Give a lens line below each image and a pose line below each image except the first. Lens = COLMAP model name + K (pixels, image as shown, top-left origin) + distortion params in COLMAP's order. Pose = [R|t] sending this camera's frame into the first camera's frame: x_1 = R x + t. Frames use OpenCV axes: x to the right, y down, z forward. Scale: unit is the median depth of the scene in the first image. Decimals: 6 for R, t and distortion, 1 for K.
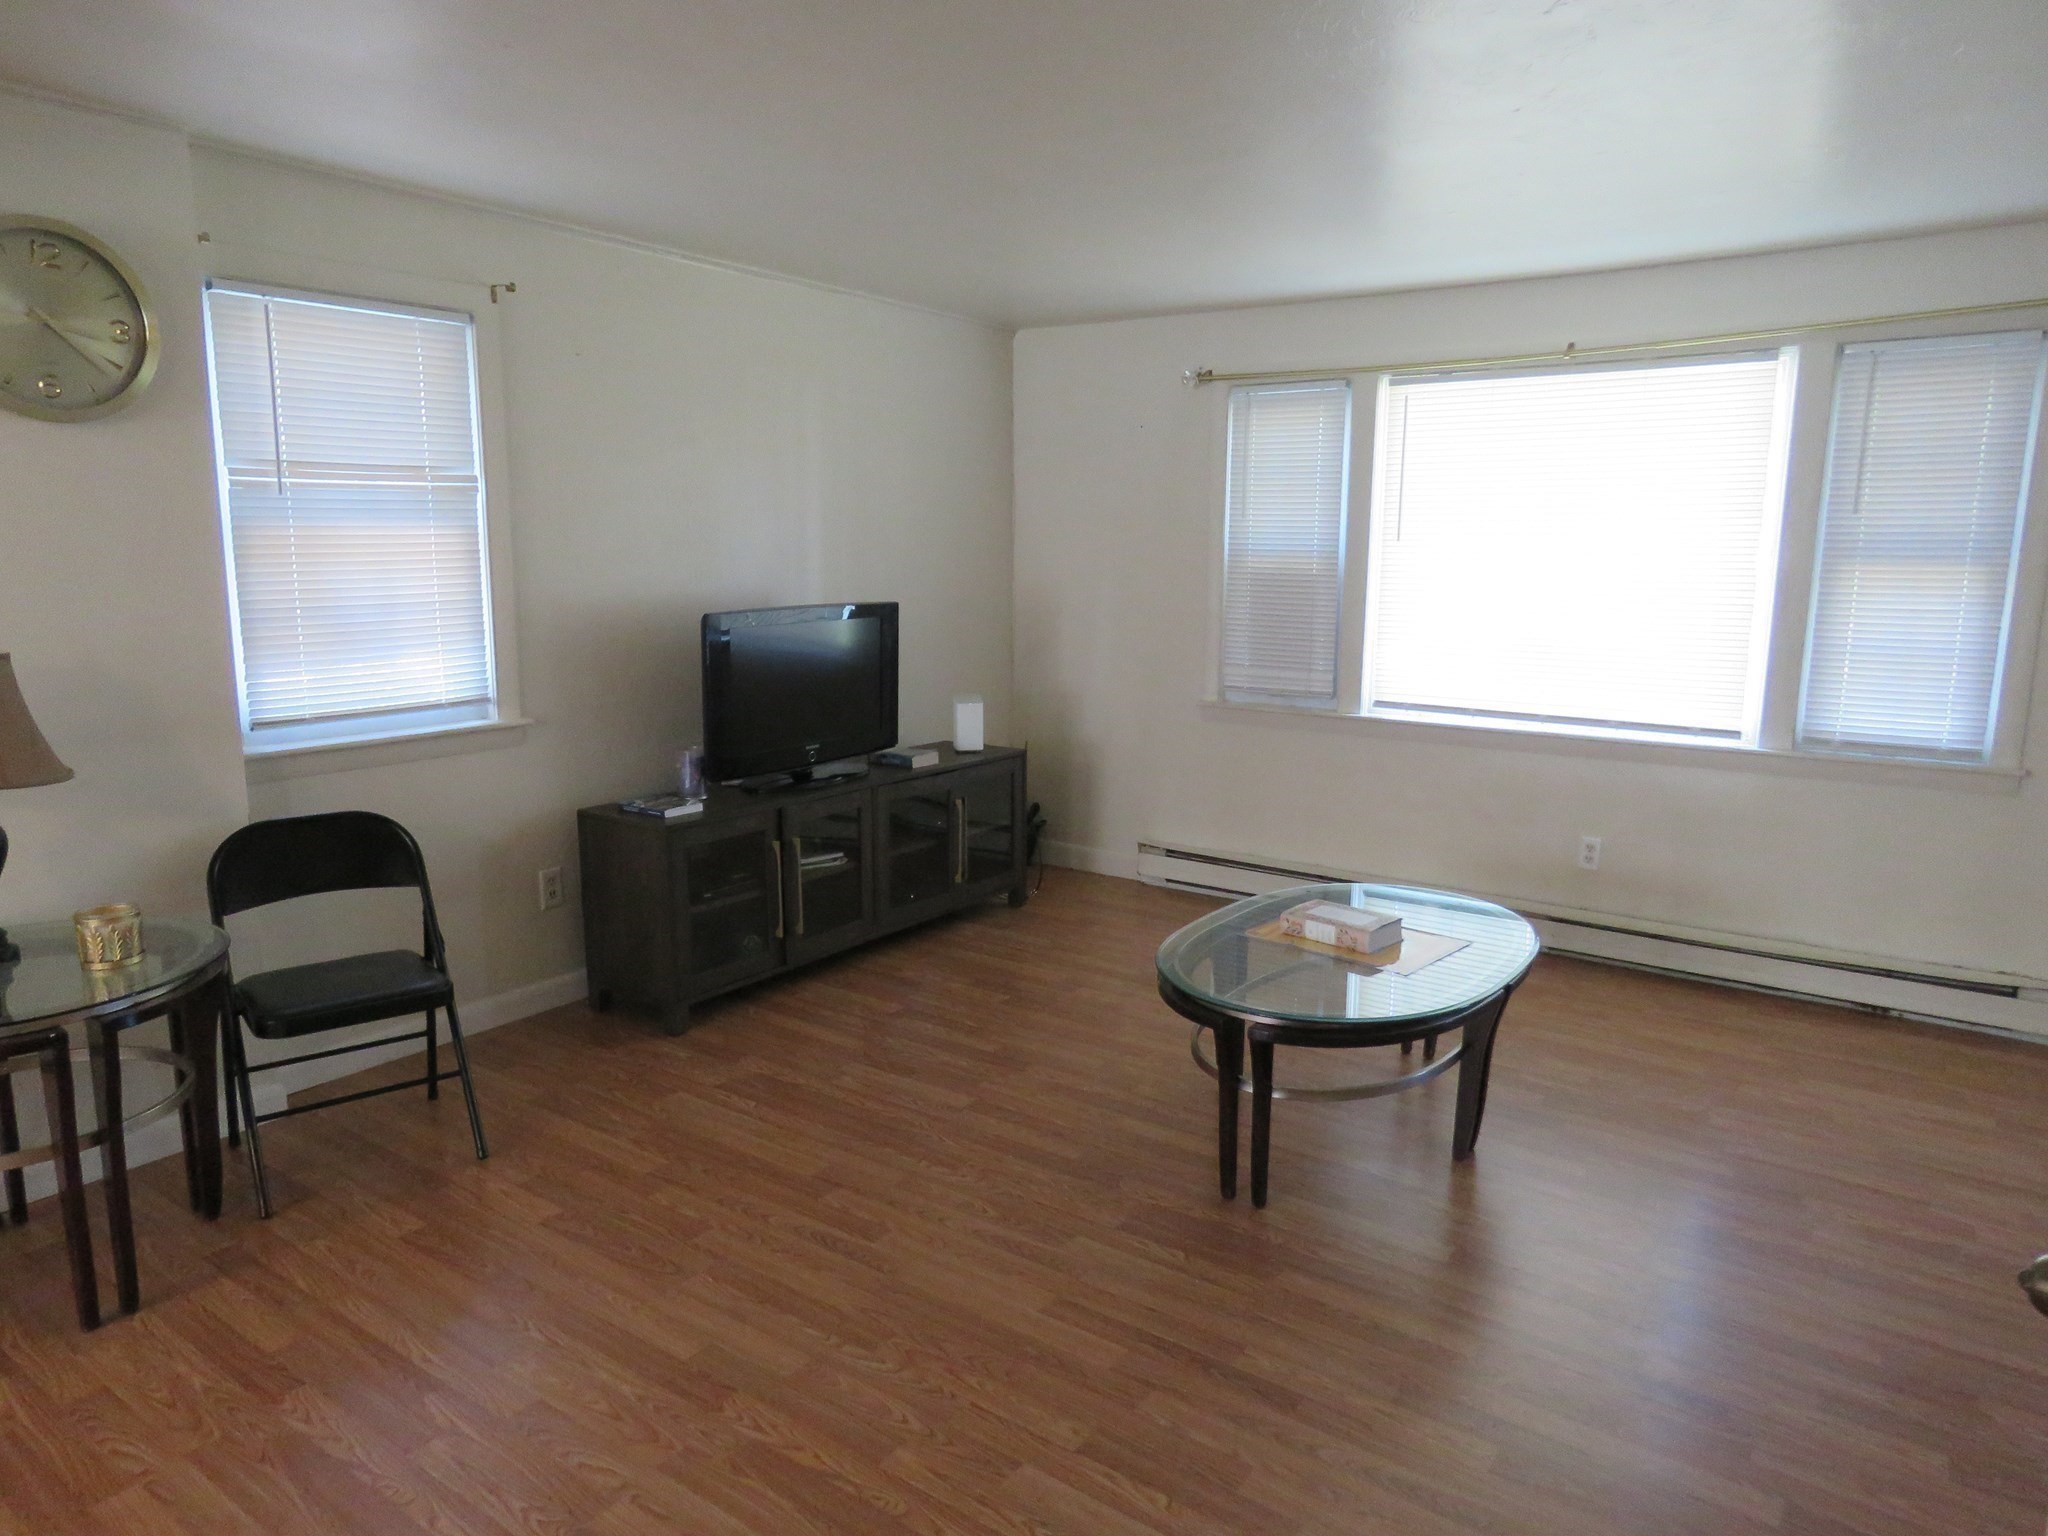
lens RADIAL K [[1303.5, 0, 1024.0], [0, 1303.5, 756.7], [0, 0, 1]] dist [-0.002573, 0.006404]
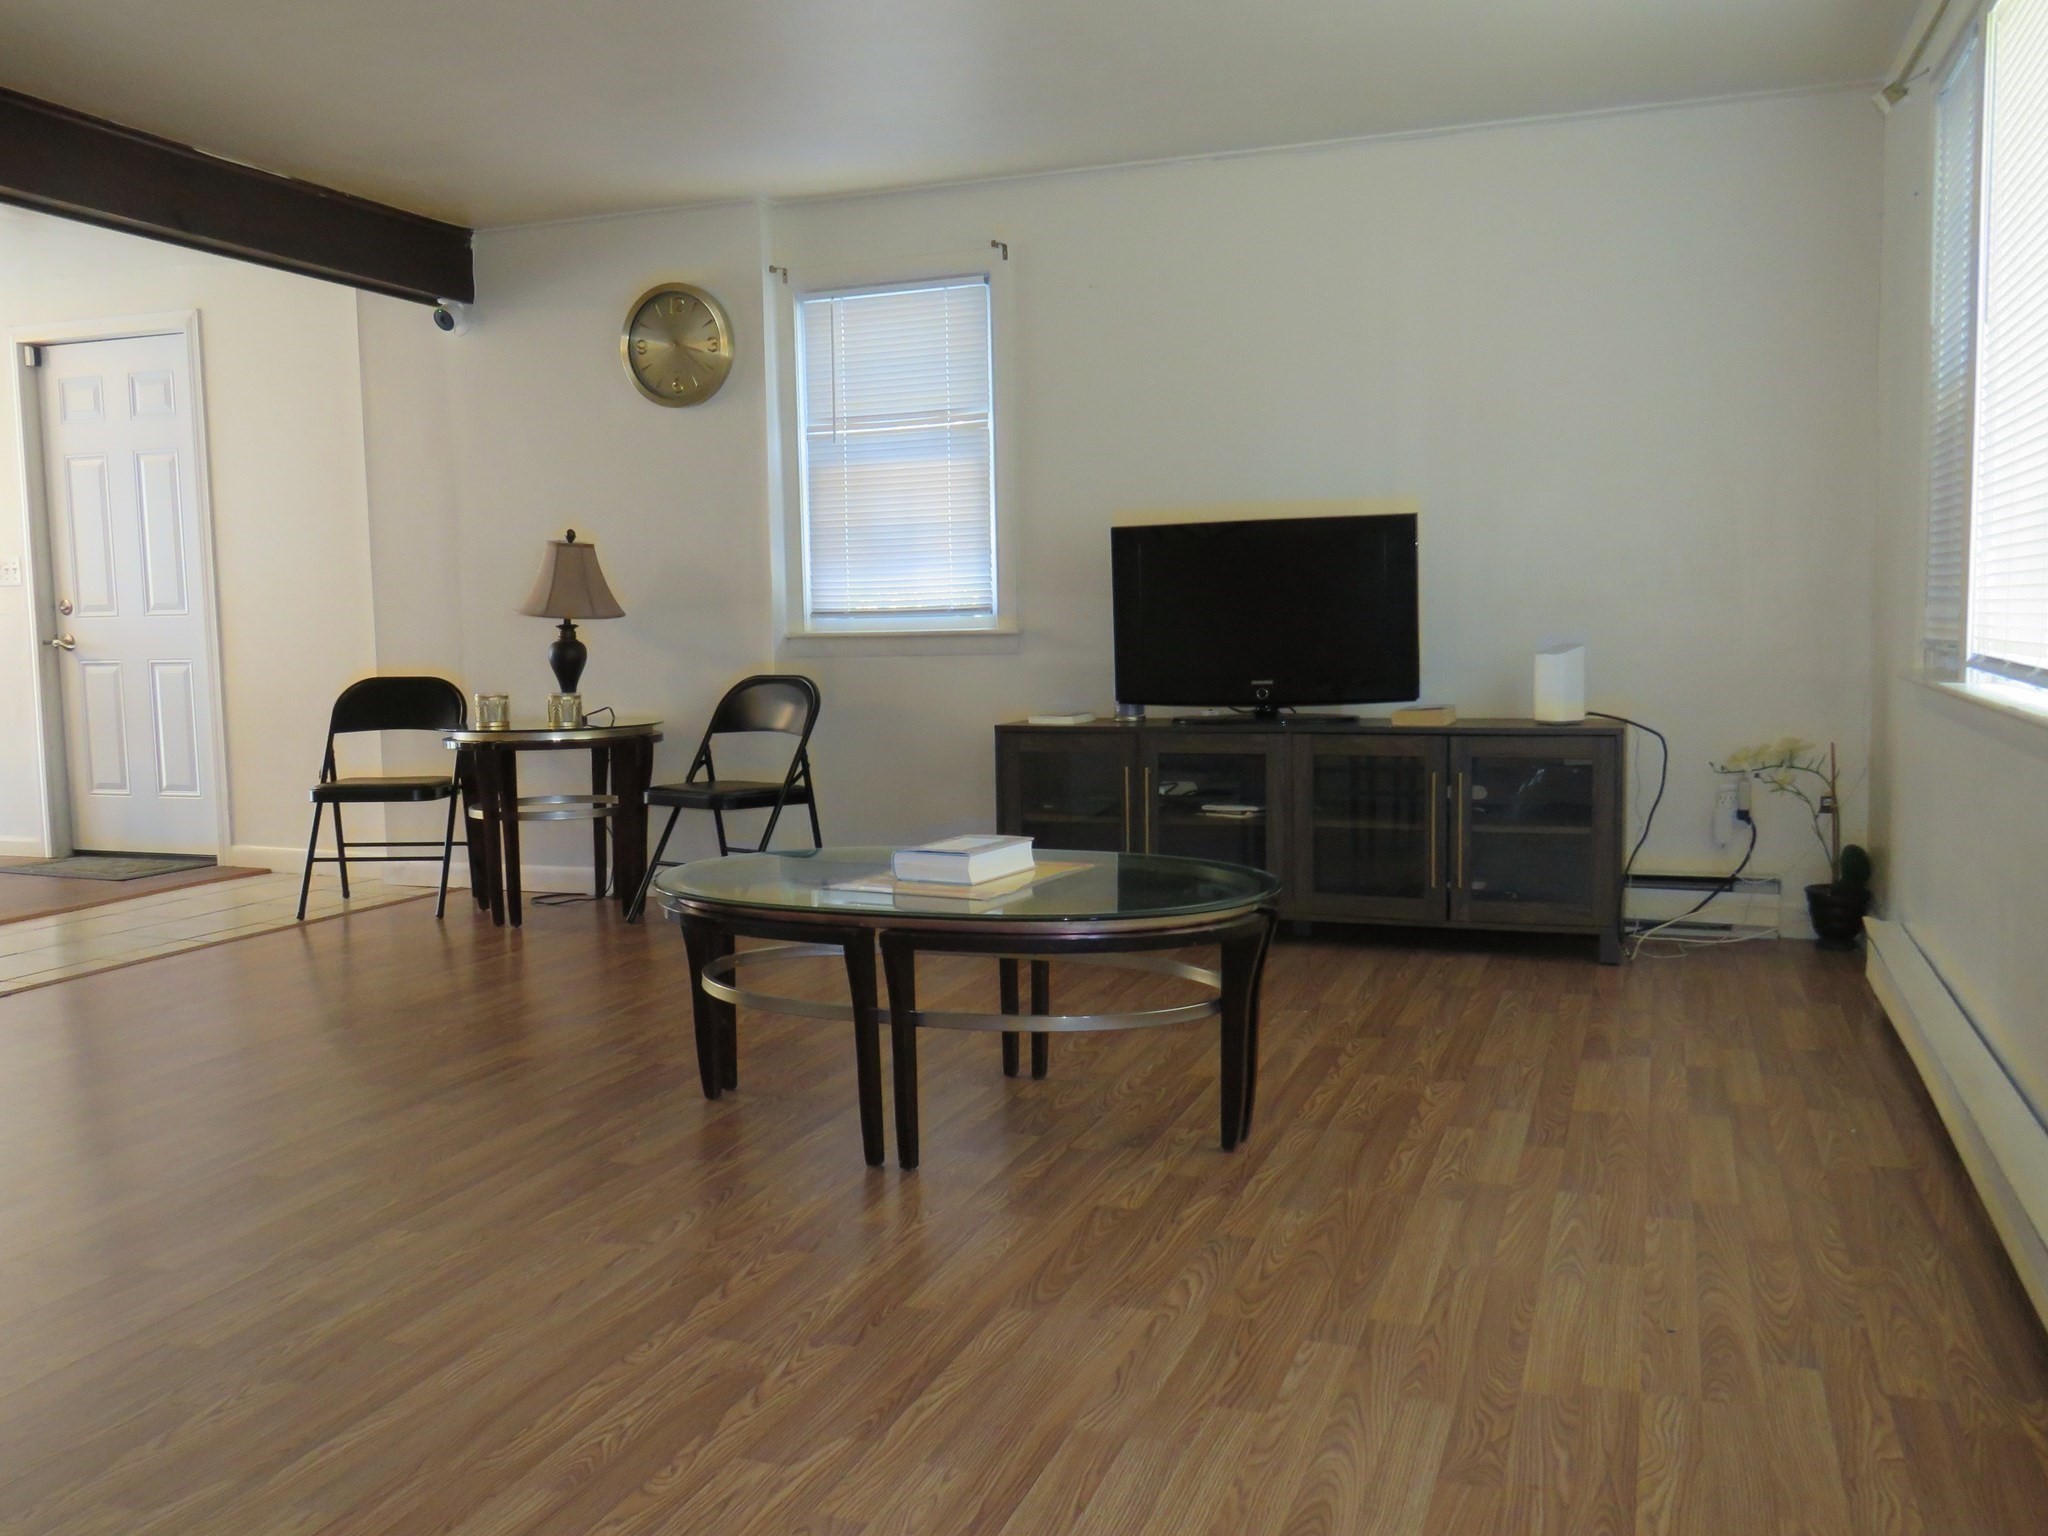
lens RADIAL K [[1732.8, 0, 1024.1], [0, 1732.8, 775.4], [0, 0, 1]] dist [0.005330, -0.000235]
pose [[0.260896, 0.080836, -0.961977, 1.086181], [-0.138430, 0.989322, 0.045591, 0.026974], [0.955390, 0.121272, 0.269300, 0.656427]]
